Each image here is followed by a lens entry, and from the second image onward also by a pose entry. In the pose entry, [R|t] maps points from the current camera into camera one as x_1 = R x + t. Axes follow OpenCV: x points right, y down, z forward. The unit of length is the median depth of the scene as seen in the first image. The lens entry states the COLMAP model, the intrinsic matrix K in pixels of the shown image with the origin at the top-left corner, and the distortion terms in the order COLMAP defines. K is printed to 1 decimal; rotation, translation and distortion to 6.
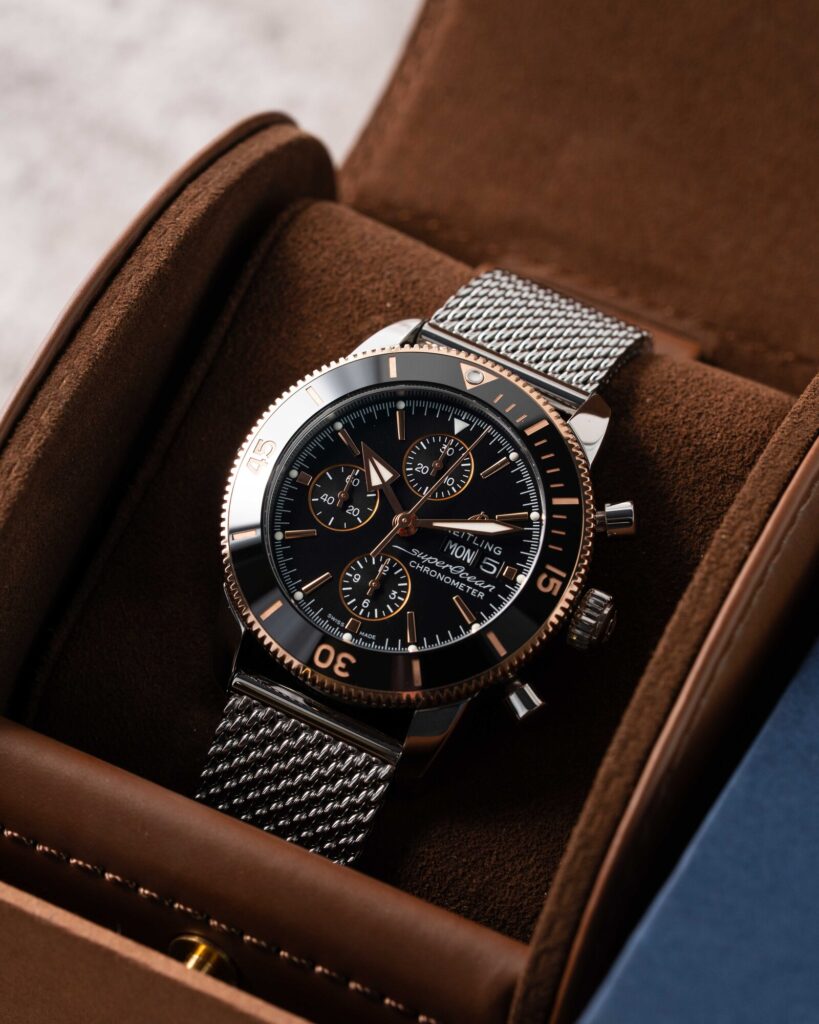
lens RADIAL K [[4669.1, 0, 409.5], [0, 4669.1, 512.0], [0, 0, 1]] dist [0.035872, 3.253501]
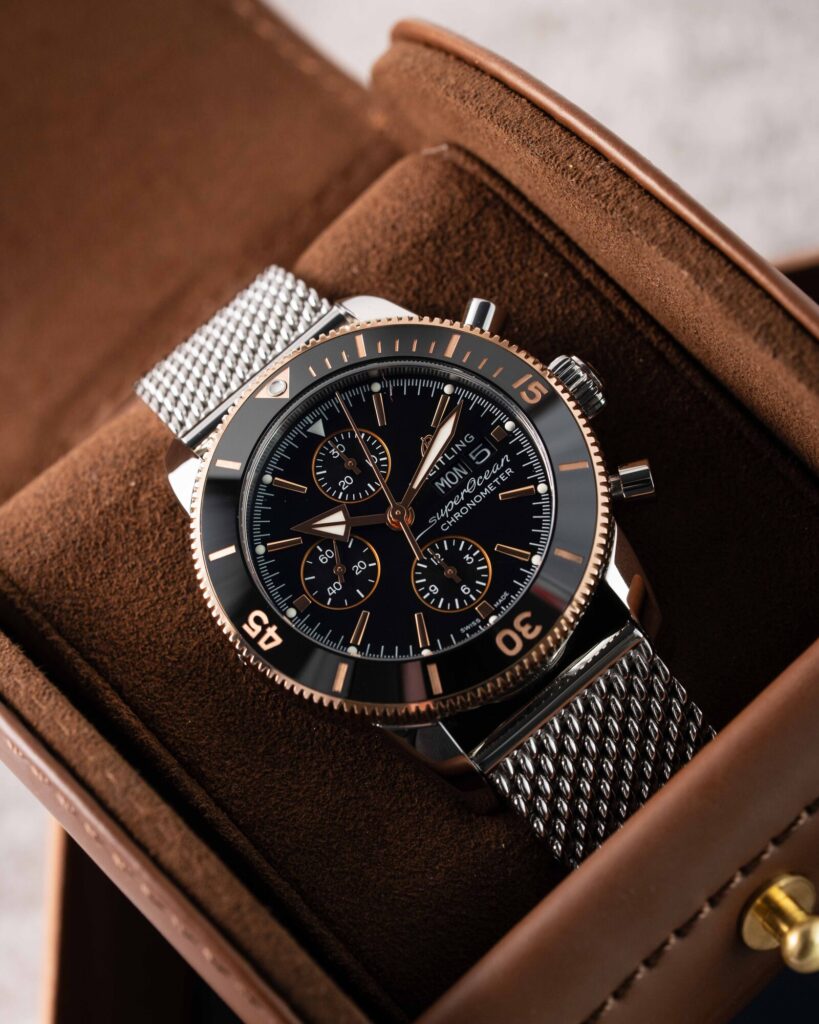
lens RADIAL K [[4669.1, 0, 409.5], [0, 4669.1, 512.0], [0, 0, 1]] dist [0.035872, 3.253501]
pose [[0.391681, -0.856058, 0.337271, -0.299408], [0.899572, 0.433287, 0.055070, -0.045205], [-0.193279, 0.281830, 0.939795, 0.160512]]
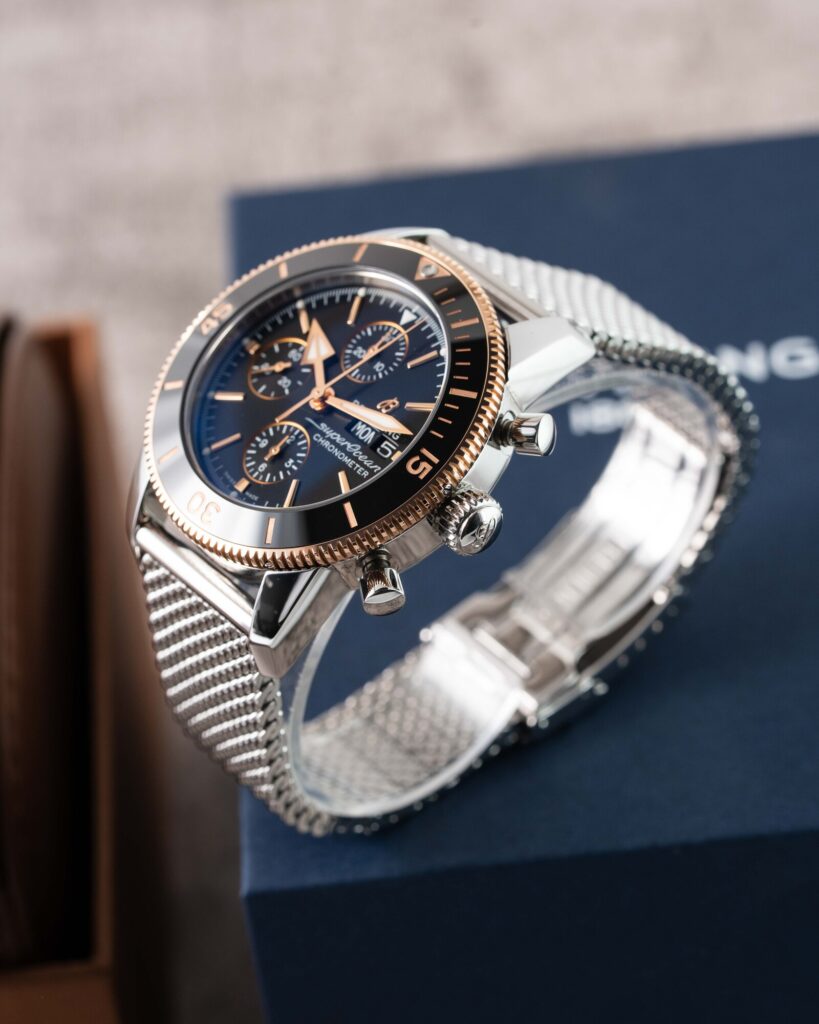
lens RADIAL K [[4669.1, 0, 409.5], [0, 4669.1, 512.0], [0, 0, 1]] dist [0.035872, 3.253501]
pose [[0.903130, 0.153316, -0.401062, 0.411762], [-0.220571, 0.967067, -0.127005, 0.145807], [0.368382, 0.203164, 0.907204, 0.121453]]
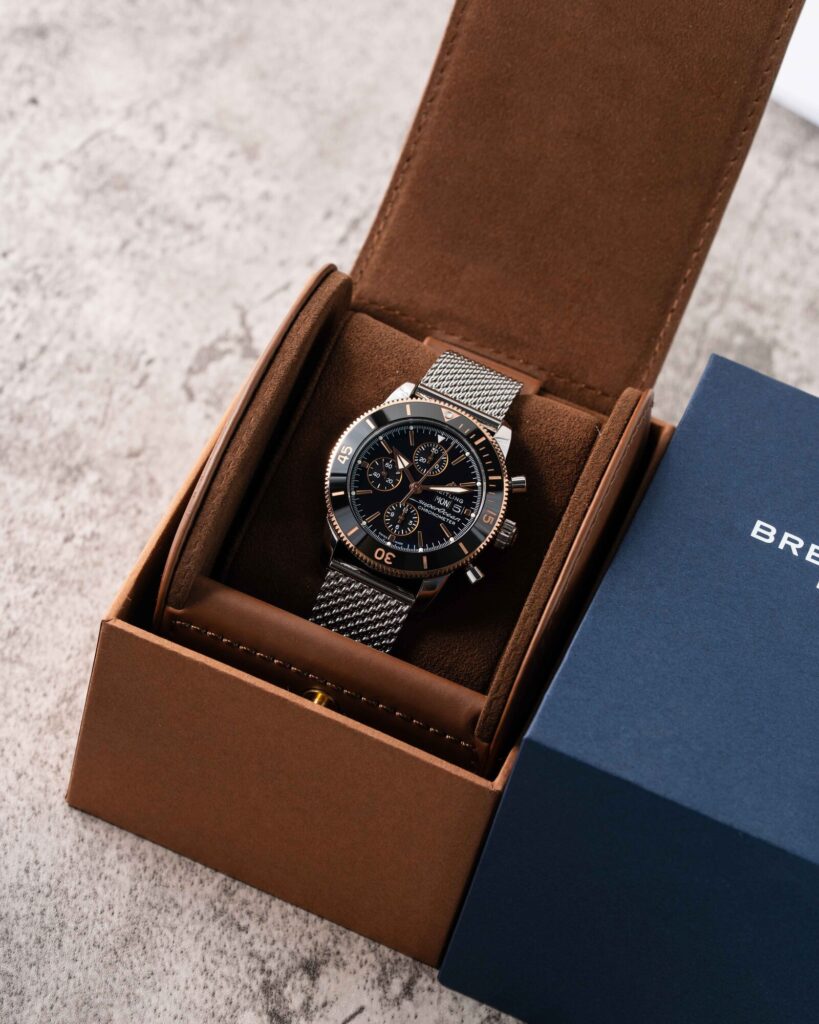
lens RADIAL K [[4669.1, 0, 409.5], [0, 4669.1, 512.0], [0, 0, 1]] dist [0.035872, 3.253501]
pose [[0.991718, -0.001805, 0.128425, -0.265625], [-0.009135, 0.996378, 0.084546, -0.159373], [-0.128113, -0.085019, 0.988109, -1.018518]]
